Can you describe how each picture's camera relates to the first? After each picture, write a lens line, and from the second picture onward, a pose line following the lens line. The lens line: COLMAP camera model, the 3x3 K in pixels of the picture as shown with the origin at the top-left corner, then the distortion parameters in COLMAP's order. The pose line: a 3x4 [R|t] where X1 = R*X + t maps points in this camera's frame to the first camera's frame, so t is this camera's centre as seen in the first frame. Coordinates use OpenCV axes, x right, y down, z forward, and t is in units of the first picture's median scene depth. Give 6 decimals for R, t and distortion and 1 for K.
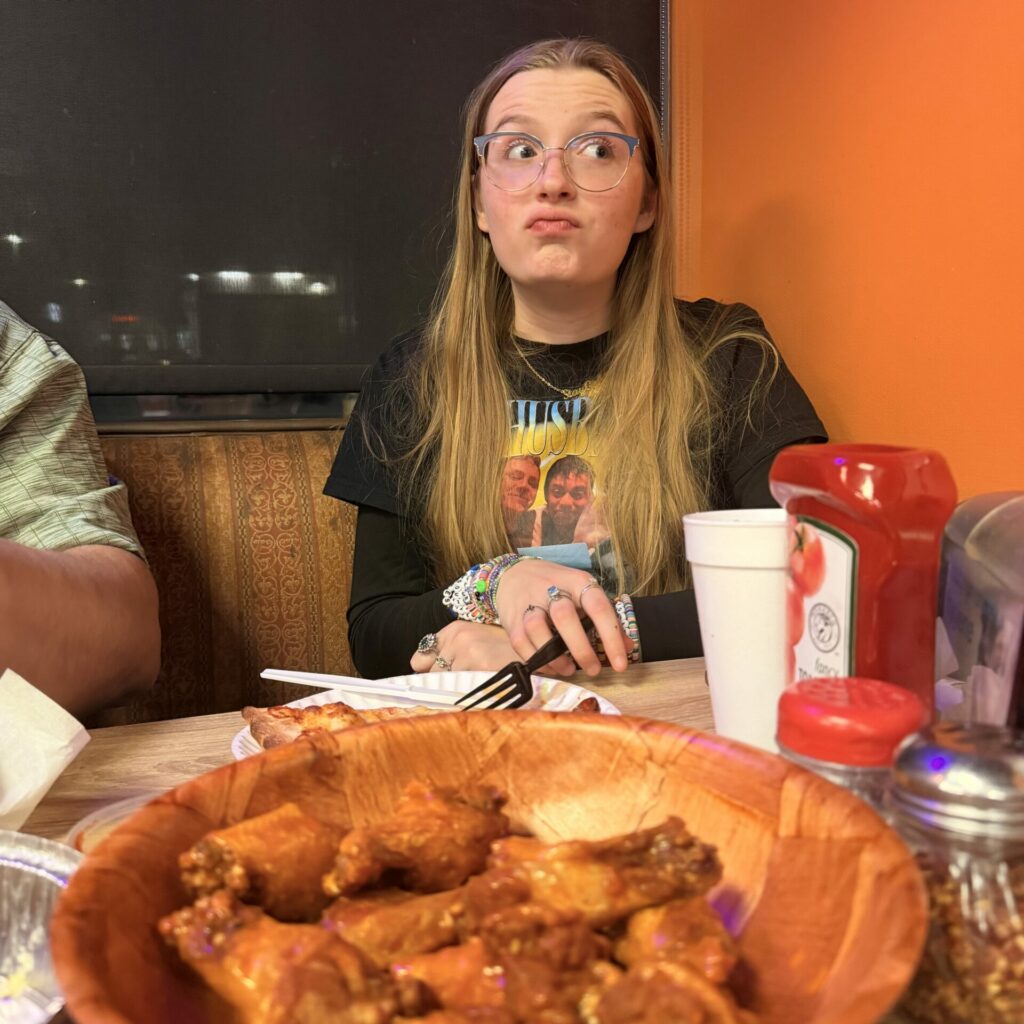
lens RADIAL K [[1050.6, 0, 512.1], [0, 1050.6, 511.3], [0, 0, 1]] dist [-0.005160, 0.000000]
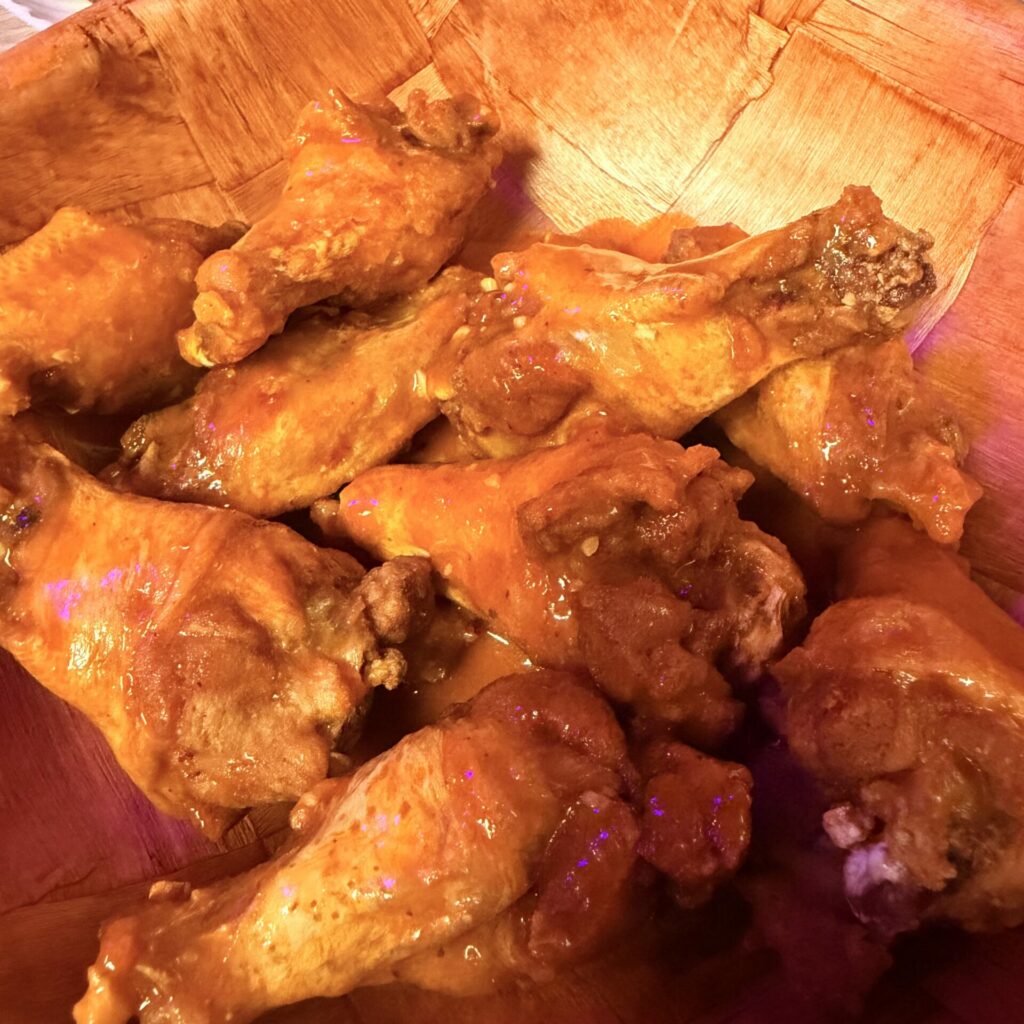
lens RADIAL K [[1050.6, 0, 536.7], [0, 1050.6, 494.3], [0, 0, 1]] dist [-0.005160, 0.000000]
pose [[0.991797, -0.109471, 0.065996, -0.041030], [0.028495, 0.692645, 0.720715, 0.025677], [-0.124609, -0.712922, 0.690083, 0.518410]]
